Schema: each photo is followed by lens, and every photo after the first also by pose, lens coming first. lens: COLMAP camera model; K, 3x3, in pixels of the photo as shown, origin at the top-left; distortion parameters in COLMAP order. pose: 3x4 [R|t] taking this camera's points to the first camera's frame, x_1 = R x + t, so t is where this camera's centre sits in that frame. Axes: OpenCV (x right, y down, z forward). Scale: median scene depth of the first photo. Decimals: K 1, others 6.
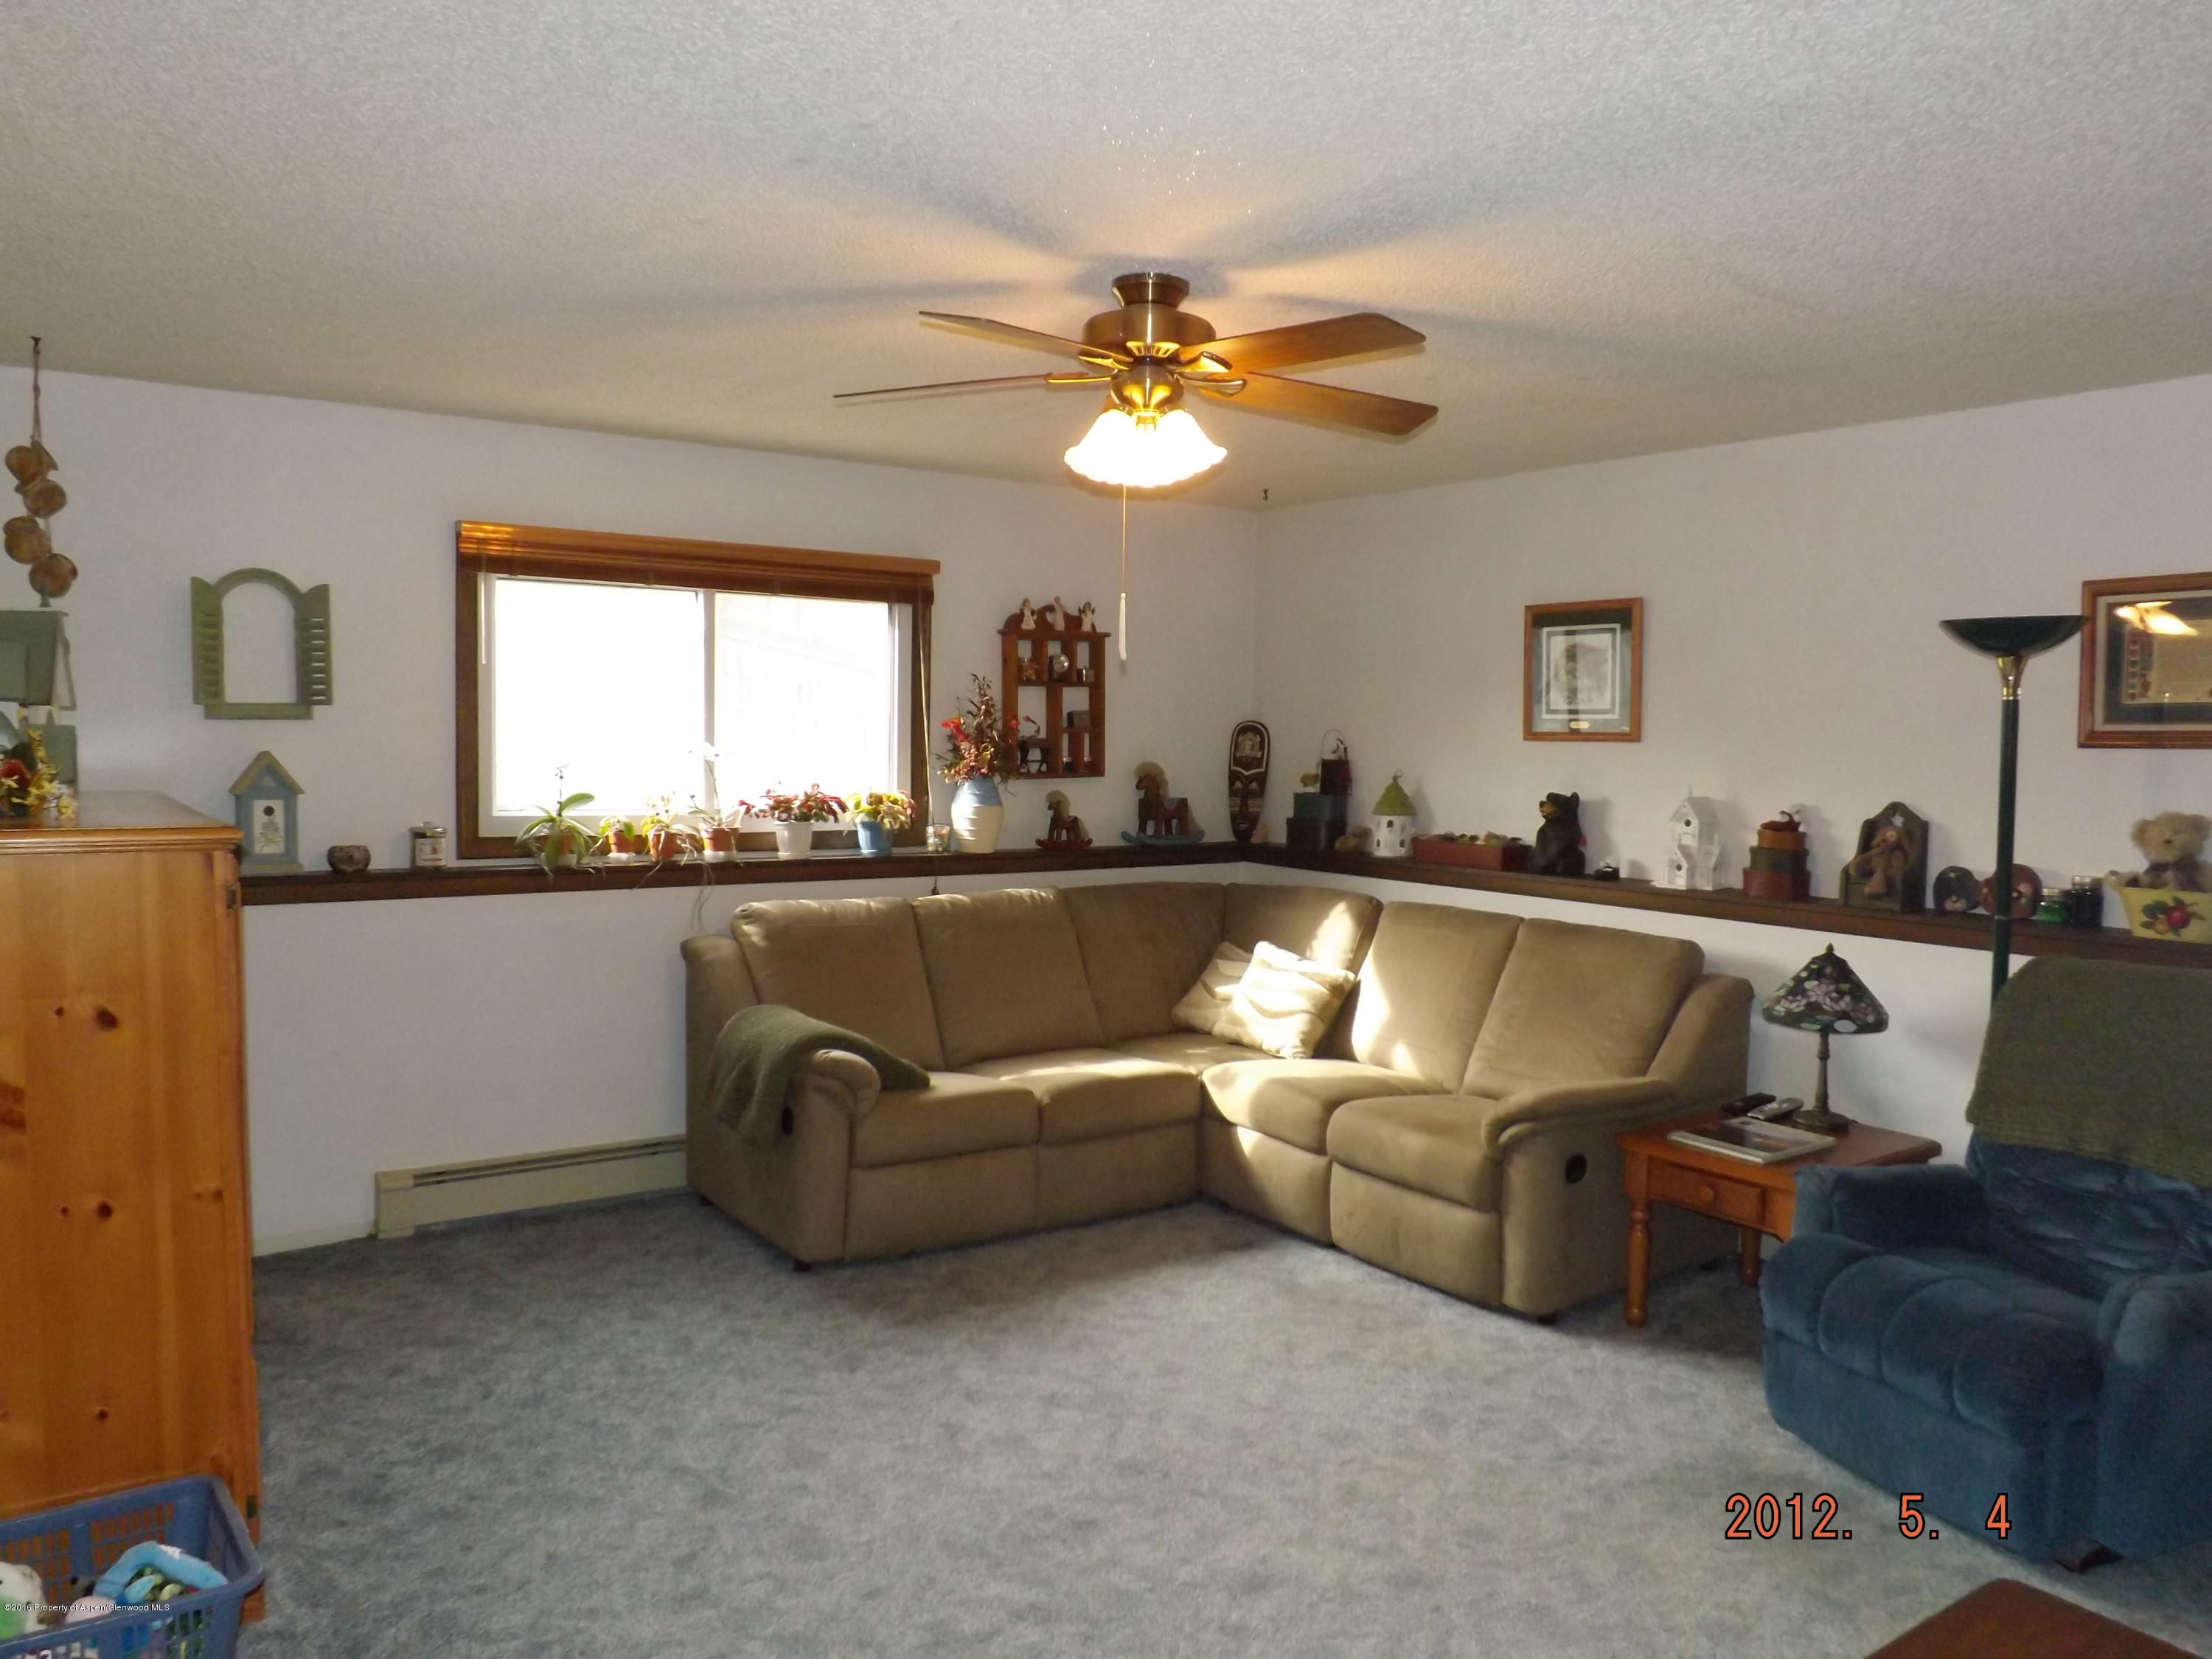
lens RADIAL K [[1611.9, 0, 1101.5], [0, 1611.9, 836.9], [0, 0, 1]] dist [-0.052571, 0.016079]
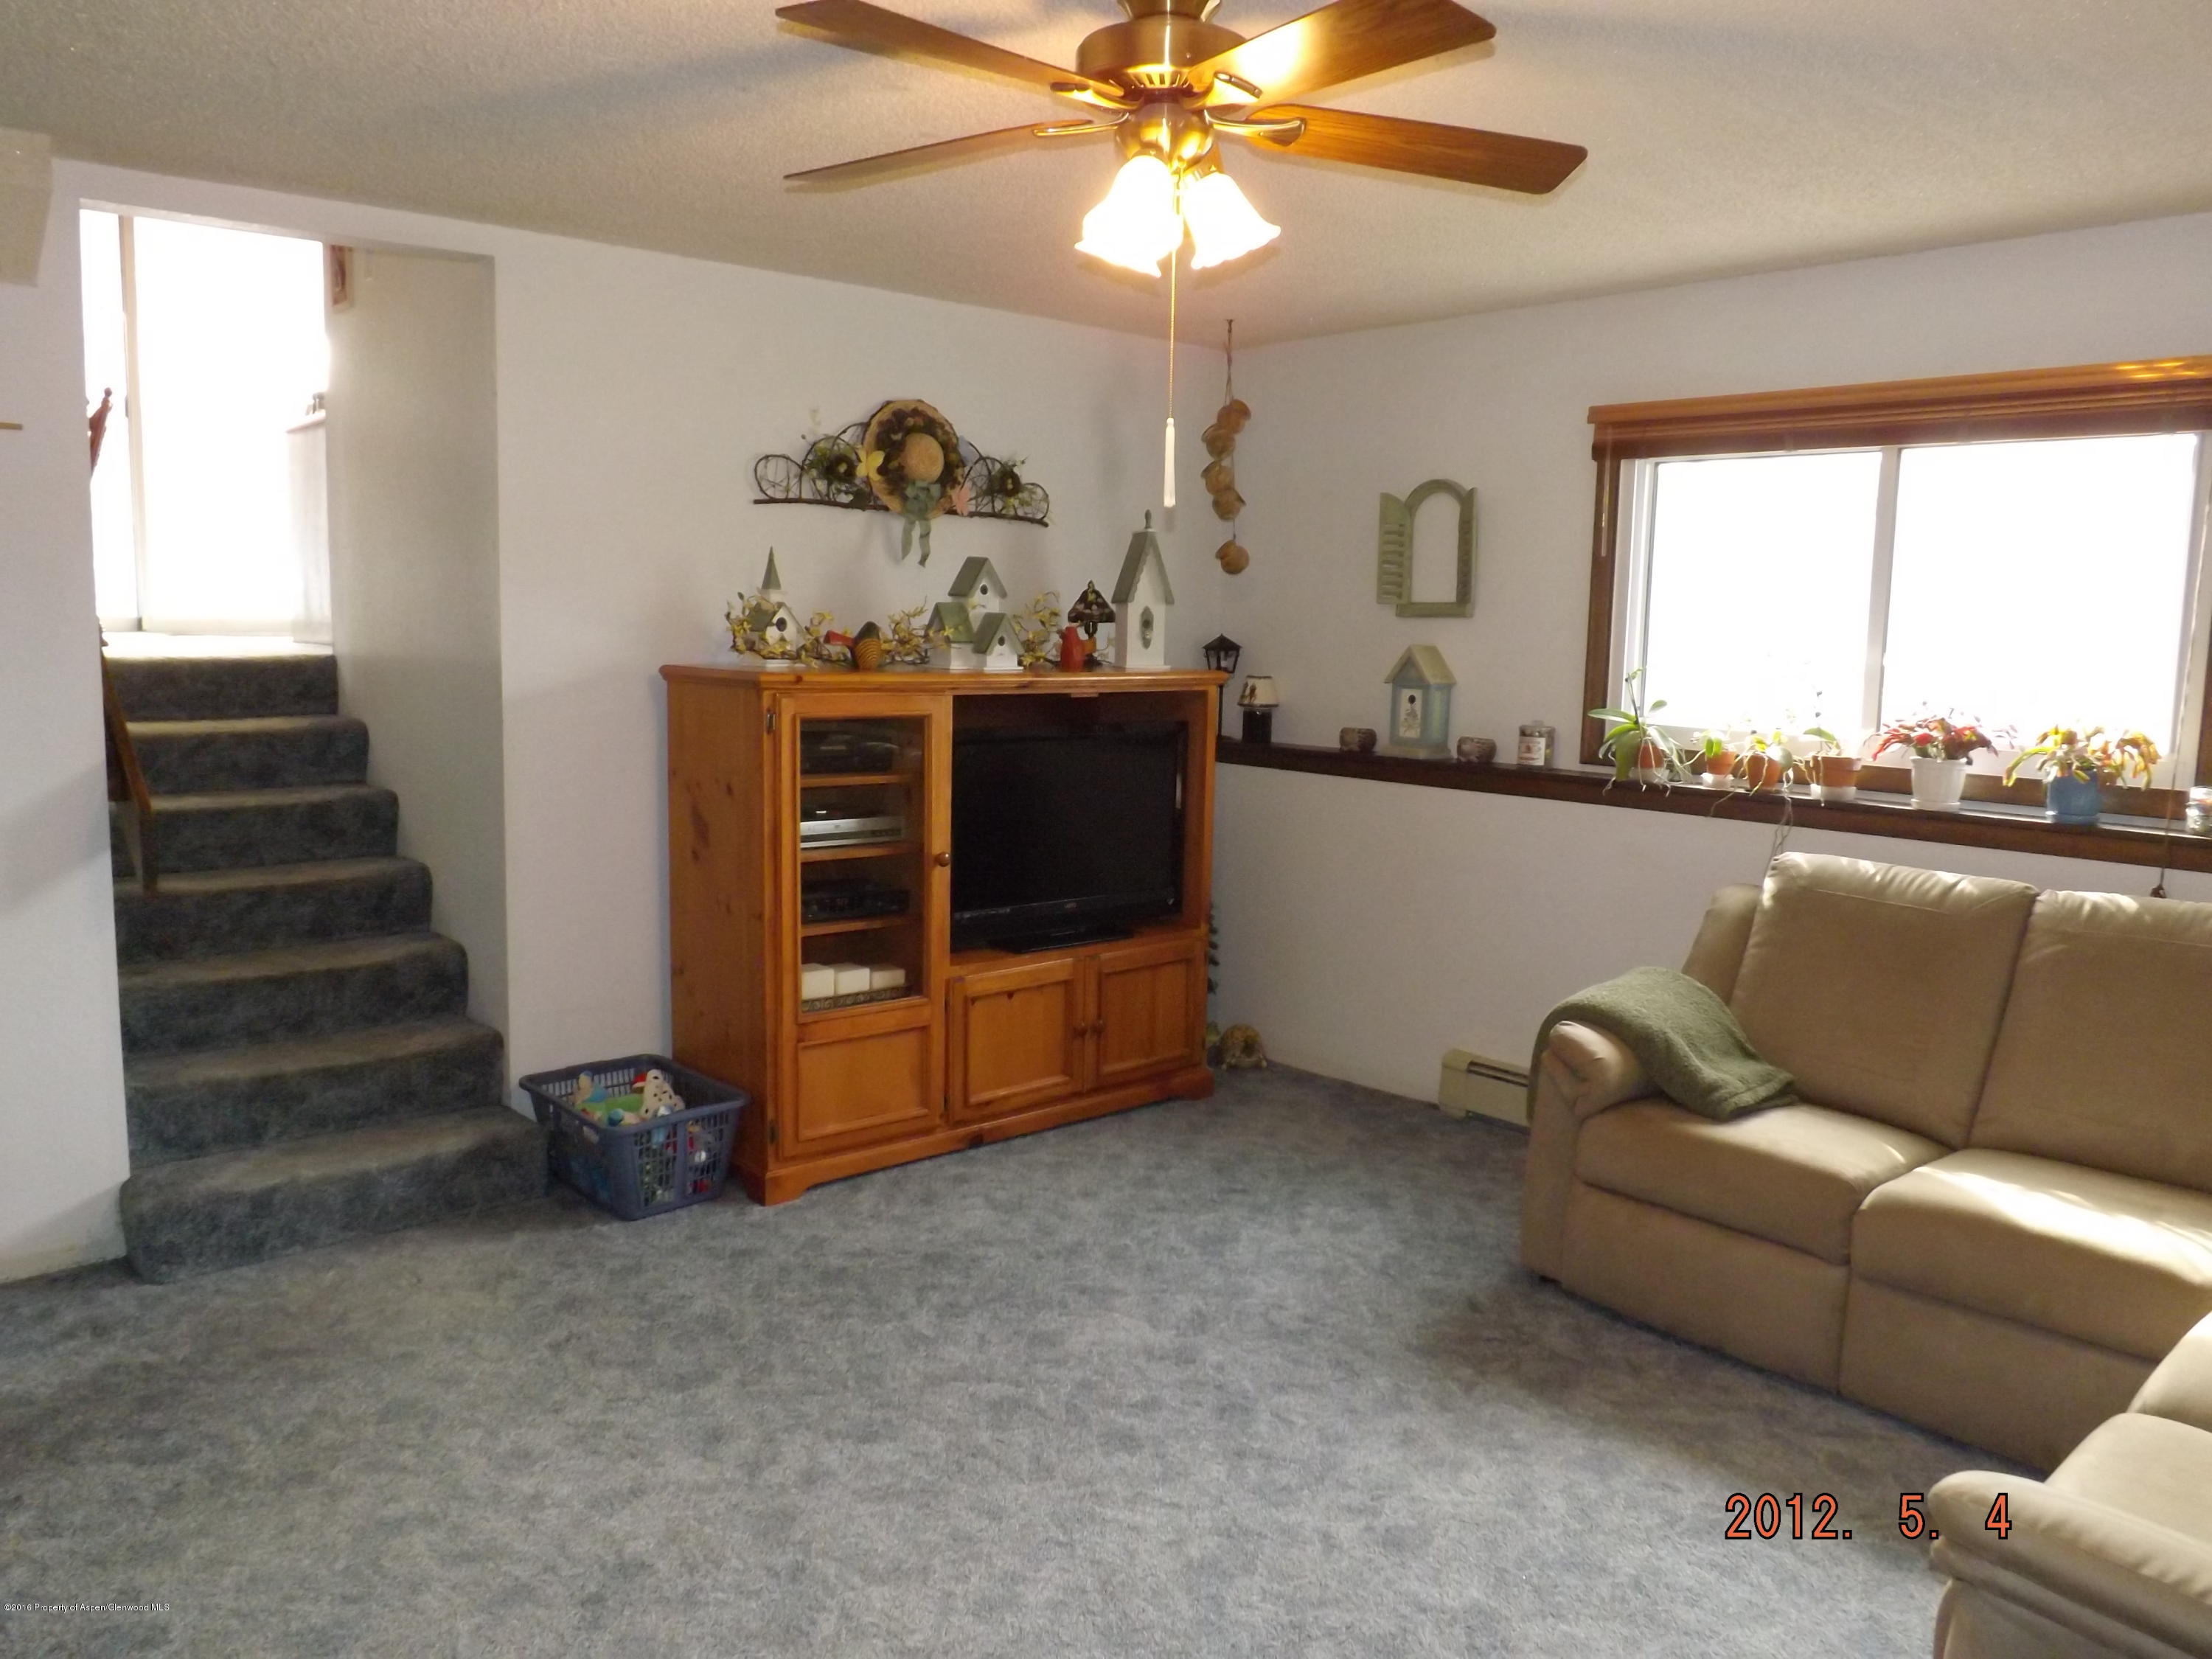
lens RADIAL K [[1611.9, 0, 1098.7], [0, 1611.9, 825.5], [0, 0, 1]] dist [-0.052571, 0.016079]
pose [[0.108096, 0.112052, -0.987805, 0.595718], [-0.079838, 0.991397, 0.103723, -0.029260], [0.990929, 0.067652, 0.116112, 0.683968]]
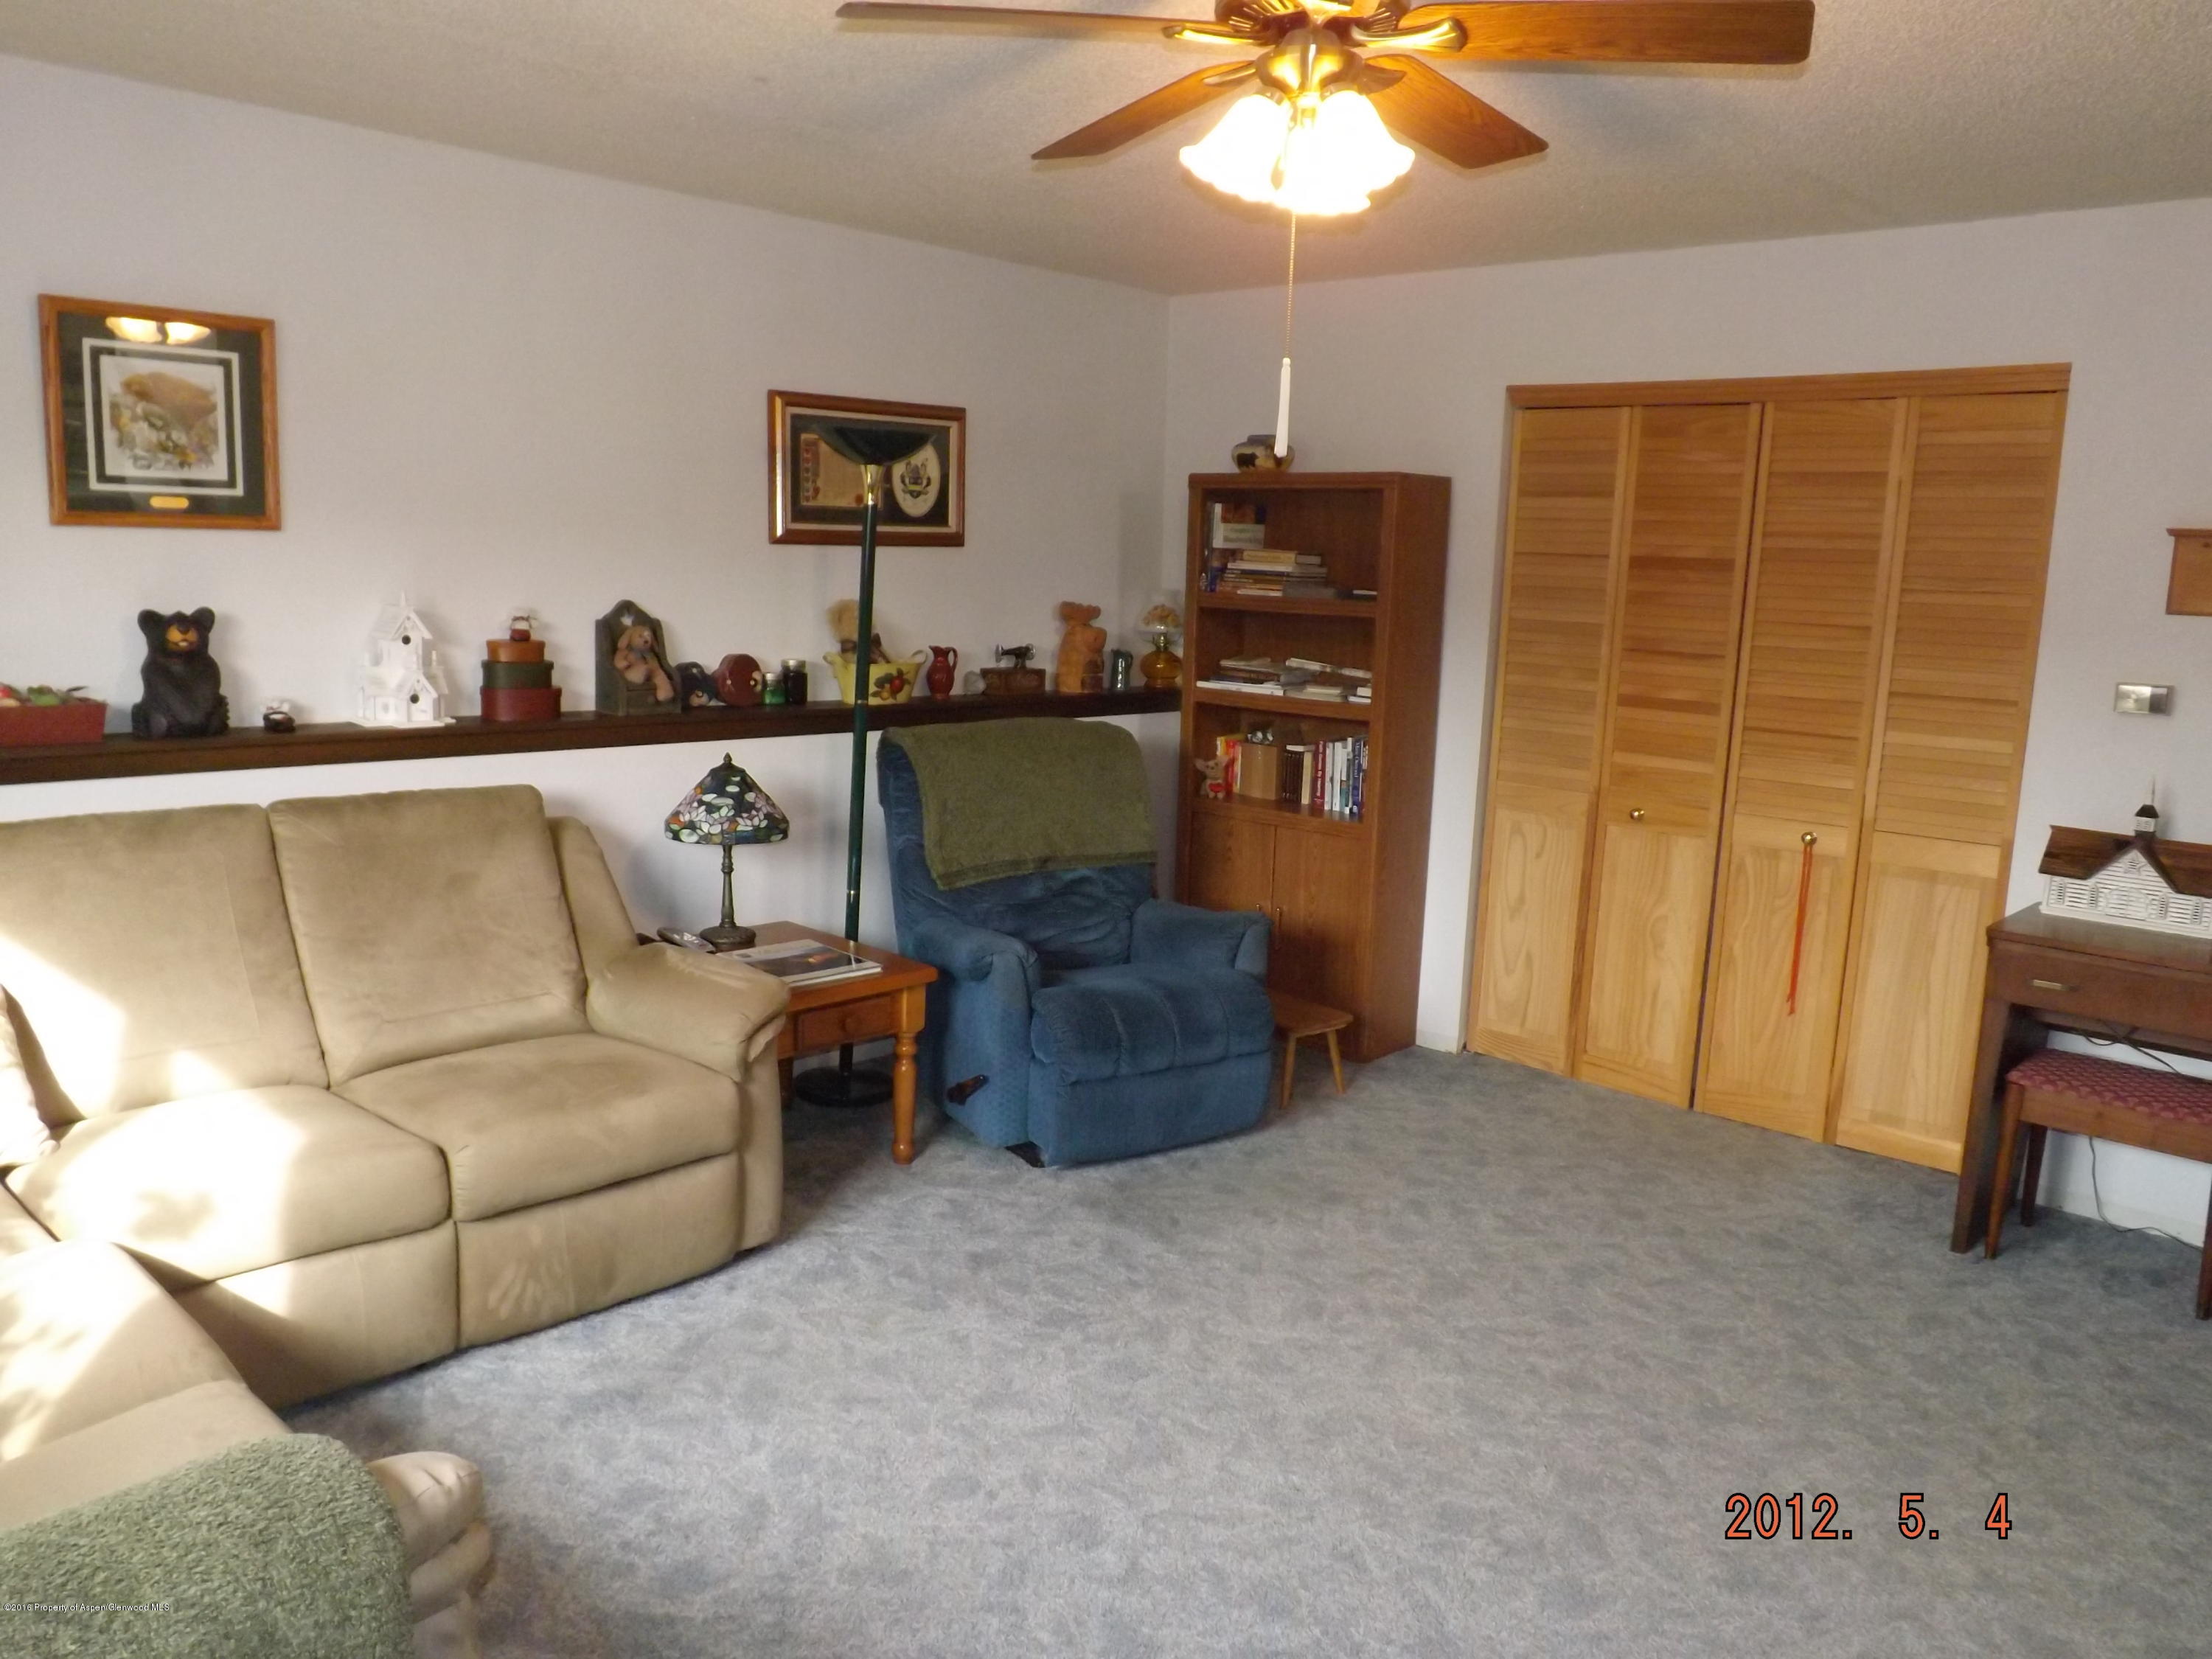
lens RADIAL K [[1611.9, 0, 1108.0], [0, 1611.9, 833.2], [0, 0, 1]] dist [-0.052571, 0.016079]
pose [[-0.190050, -0.187747, 0.963656, -0.513067], [0.024860, 0.980310, 0.195895, -0.067780], [-0.981460, 0.061186, -0.181641, 0.928194]]
